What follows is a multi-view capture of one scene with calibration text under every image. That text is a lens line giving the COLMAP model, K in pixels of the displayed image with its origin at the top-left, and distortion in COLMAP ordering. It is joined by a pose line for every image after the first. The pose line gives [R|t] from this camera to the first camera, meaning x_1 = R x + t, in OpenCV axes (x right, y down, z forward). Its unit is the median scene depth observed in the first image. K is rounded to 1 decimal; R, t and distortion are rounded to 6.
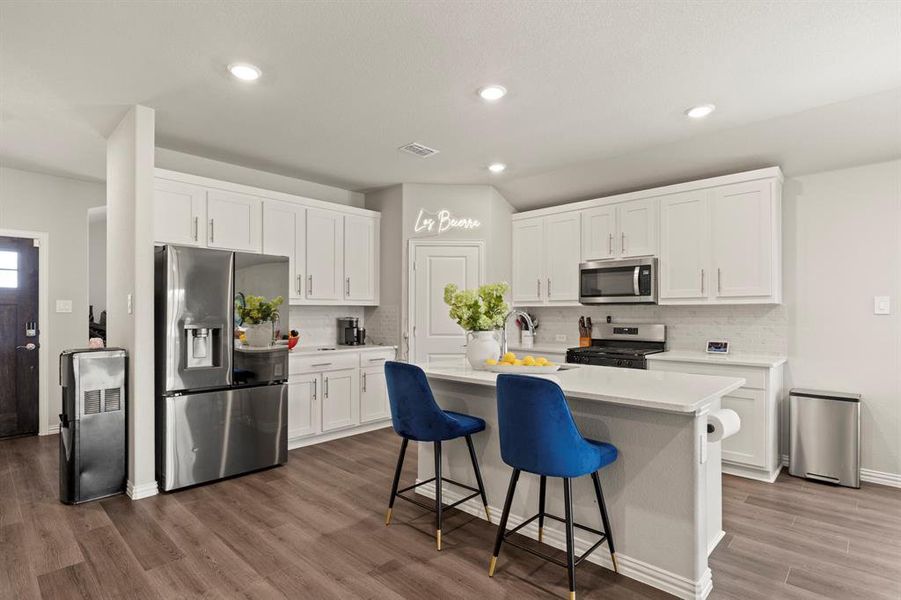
lens RADIAL K [[456.2, 0, 450.1], [0, 456.2, 314.4], [0, 0, 1]] dist [-0.004010, -0.000833]
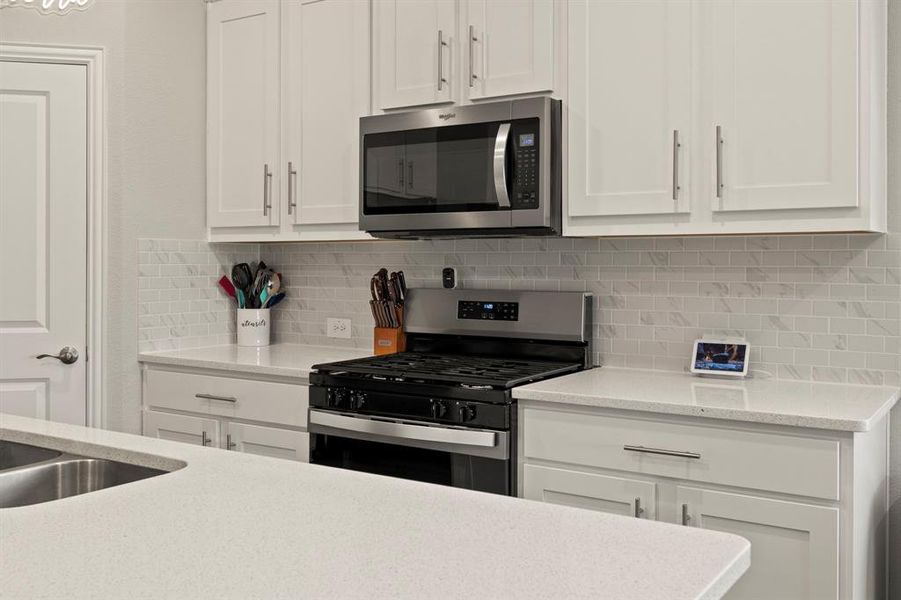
lens RADIAL K [[886.6, 0, 449.5], [0, 886.6, 265.9], [0, 0, 1]] dist [-0.005194, -0.004749]
pose [[0.984305, -0.000023, 0.176477, 0.228789], [-0.000364, 0.999998, 0.002160, 0.000146], [-0.176477, -0.002190, 0.984302, 0.320631]]
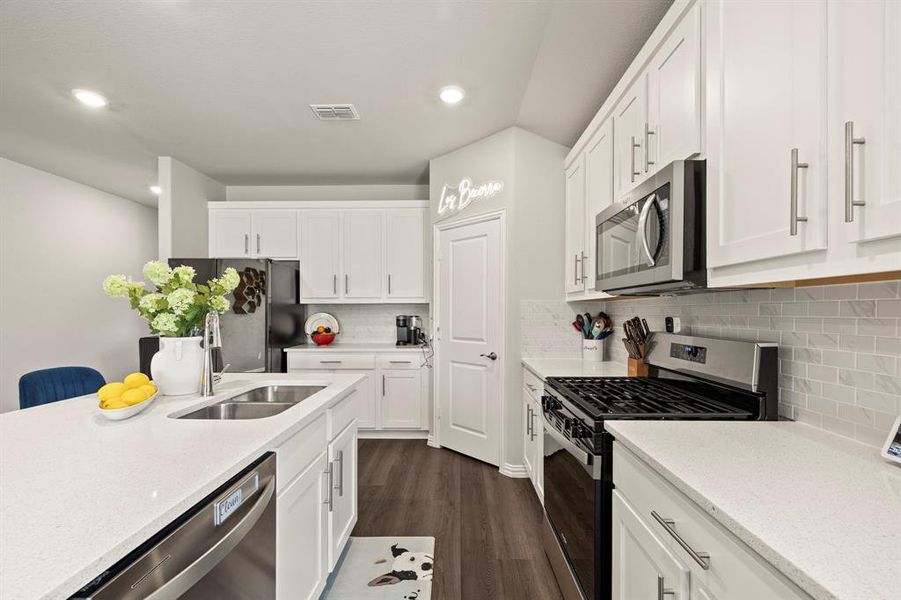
lens RADIAL K [[382.0, 0, 452.2], [0, 382.0, 313.4], [0, 0, 1]] dist [-0.000018, -0.000194]
pose [[0.673835, 0.003459, -0.738873, 0.489149], [-0.002710, 0.999994, 0.002210, -0.000706], [0.738876, 0.000514, 0.673841, 0.580928]]
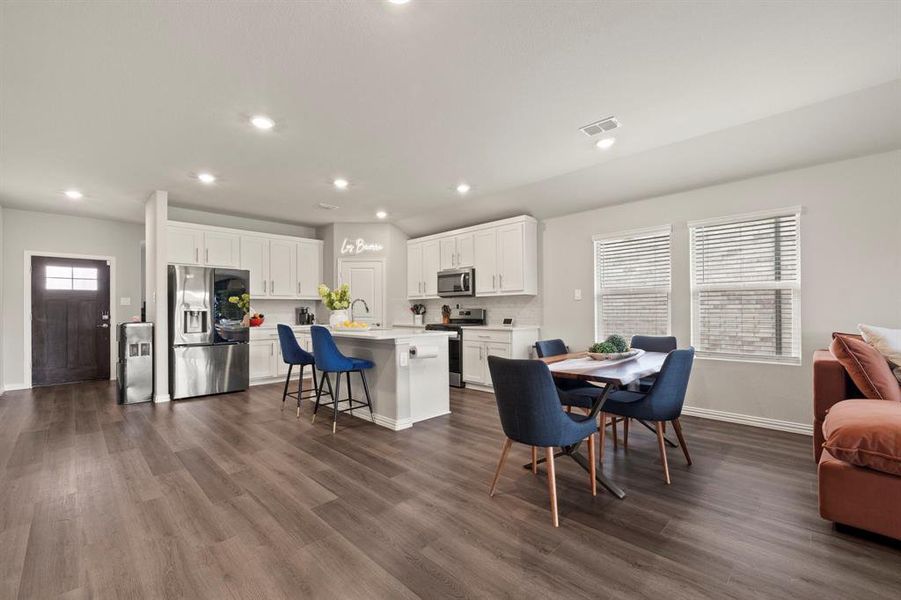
lens RADIAL K [[381.8, 0, 451.9], [0, 381.8, 310.6], [0, 0, 1]] dist [0.001109, 0.000101]
pose [[0.999590, -0.008310, -0.027382, 0.367162], [0.008208, 0.999959, -0.003839, 0.030816], [0.027413, 0.003612, 0.999618, -0.347324]]
